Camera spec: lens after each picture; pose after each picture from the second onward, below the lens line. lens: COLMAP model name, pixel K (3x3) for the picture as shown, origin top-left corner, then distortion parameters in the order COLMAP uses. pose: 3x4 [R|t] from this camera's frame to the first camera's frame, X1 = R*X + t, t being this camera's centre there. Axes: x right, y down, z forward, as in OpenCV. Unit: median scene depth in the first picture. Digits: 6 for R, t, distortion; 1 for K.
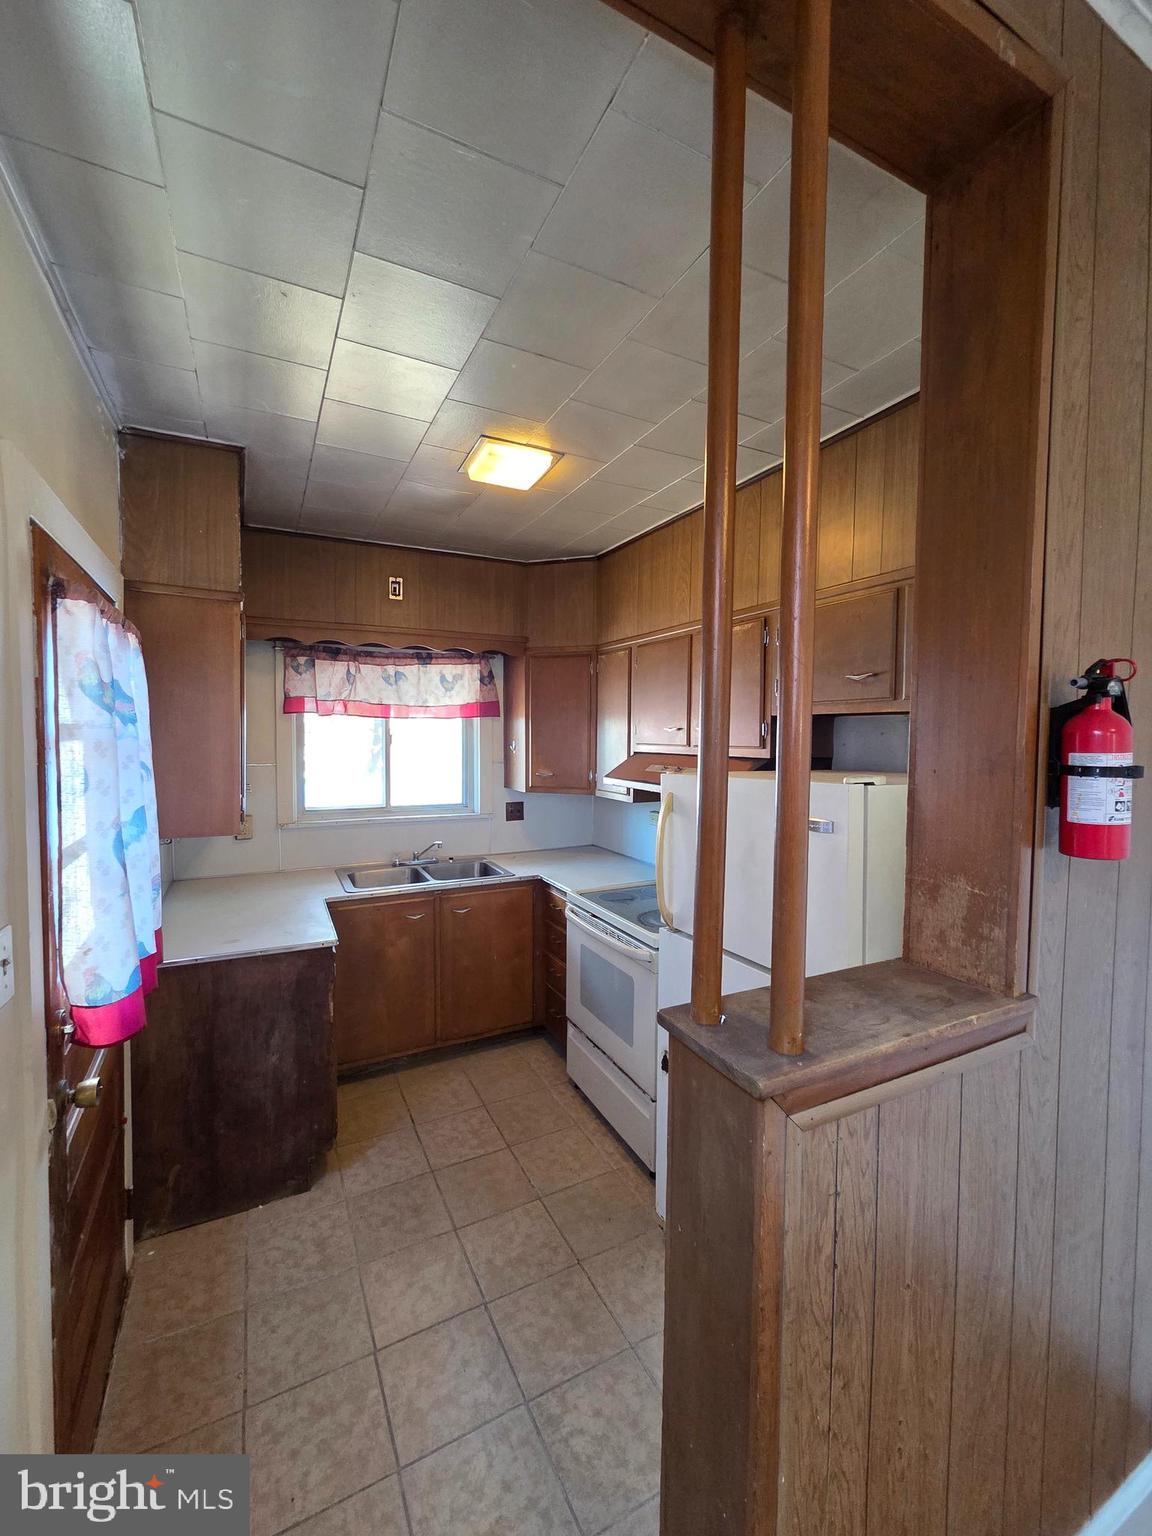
lens RADIAL K [[626.4, 0, 572.7], [0, 626.4, 763.2], [0, 0, 1]] dist [0.001743, -0.000245]
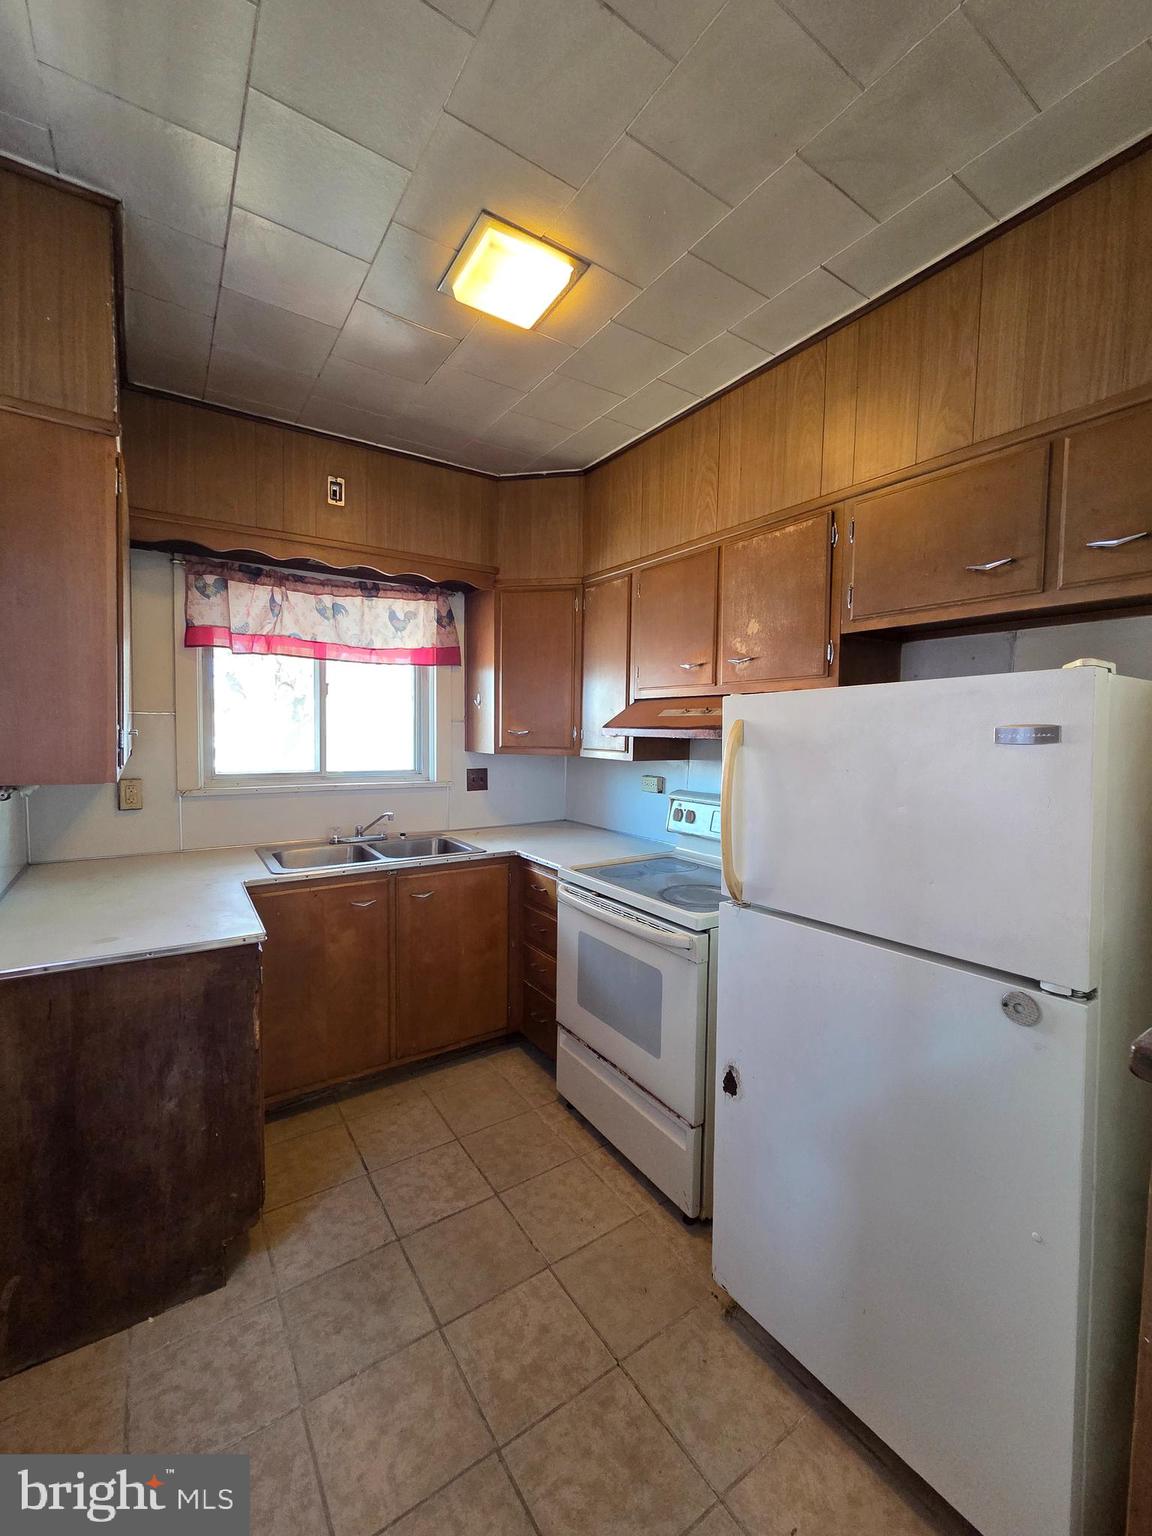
lens RADIAL K [[626.4, 0, 572.7], [0, 626.4, 763.2], [0, 0, 1]] dist [0.001743, -0.000245]
pose [[0.992858, 0.001585, 0.119295, -0.092009], [-0.002661, 0.999957, 0.008865, 0.065745], [-0.119276, -0.009119, 0.992819, 0.203575]]
